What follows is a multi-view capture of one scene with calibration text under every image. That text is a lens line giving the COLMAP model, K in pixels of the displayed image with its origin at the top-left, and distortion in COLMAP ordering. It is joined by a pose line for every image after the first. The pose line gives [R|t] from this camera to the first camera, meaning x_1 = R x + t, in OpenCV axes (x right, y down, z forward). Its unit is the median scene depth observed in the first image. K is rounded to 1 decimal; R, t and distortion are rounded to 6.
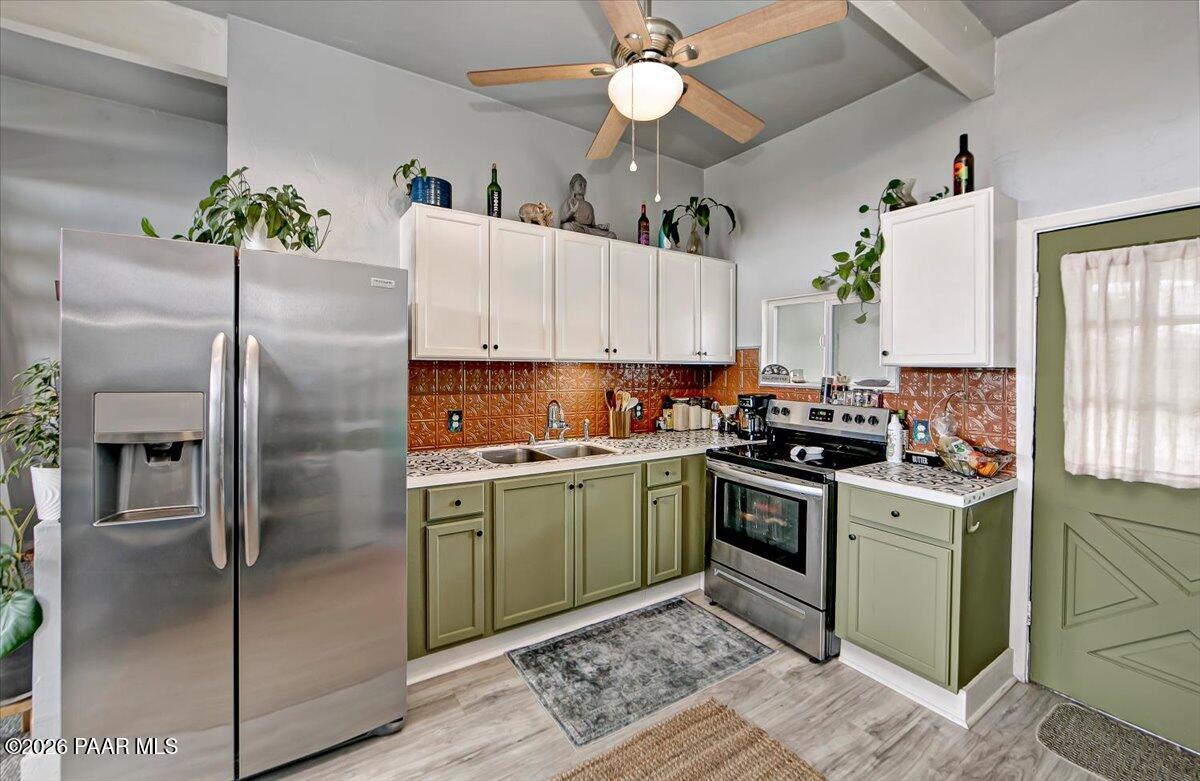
lens RADIAL K [[491.9, 0, 599.2], [0, 491.9, 378.0], [0, 0, 1]] dist [-0.000981, -0.000145]
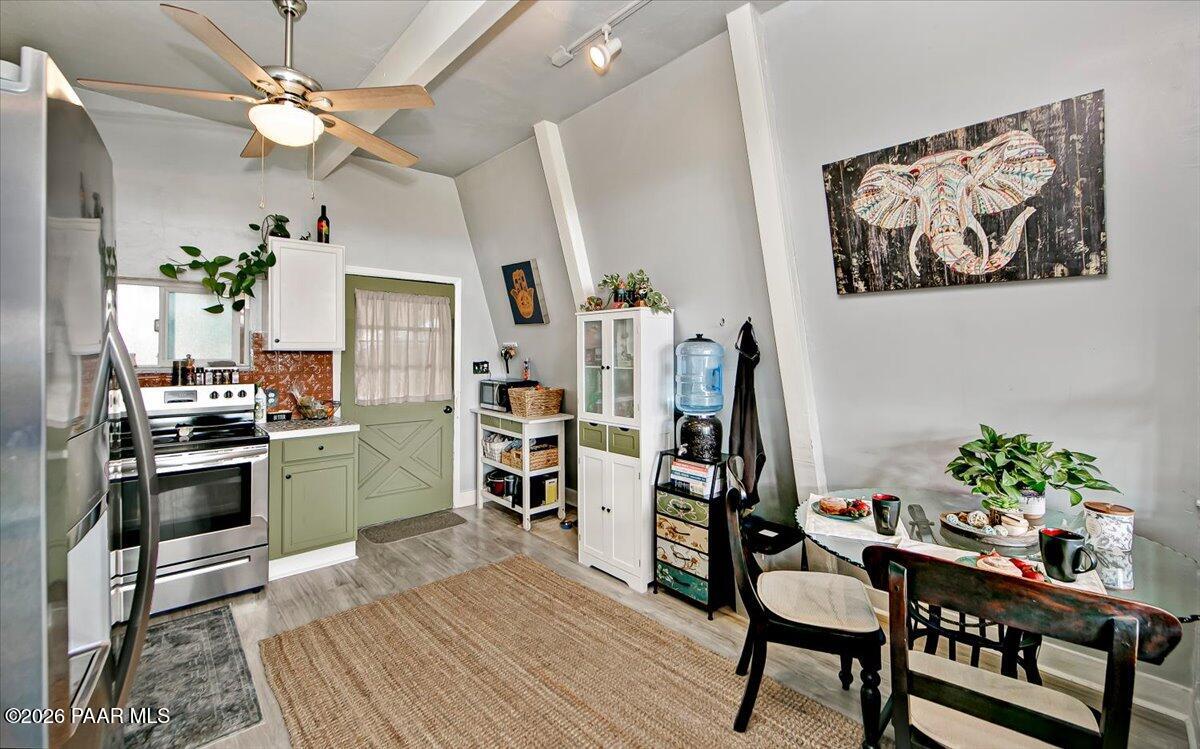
lens RADIAL K [[504.8, 0, 597.8], [0, 504.8, 342.8], [0, 0, 1]] dist [-0.000130, 0.000010]
pose [[-0.150739, -0.003079, 0.988569, -0.954351], [0.018567, 0.999810, 0.005945, -0.038513], [-0.988399, 0.019251, -0.150653, 0.341686]]
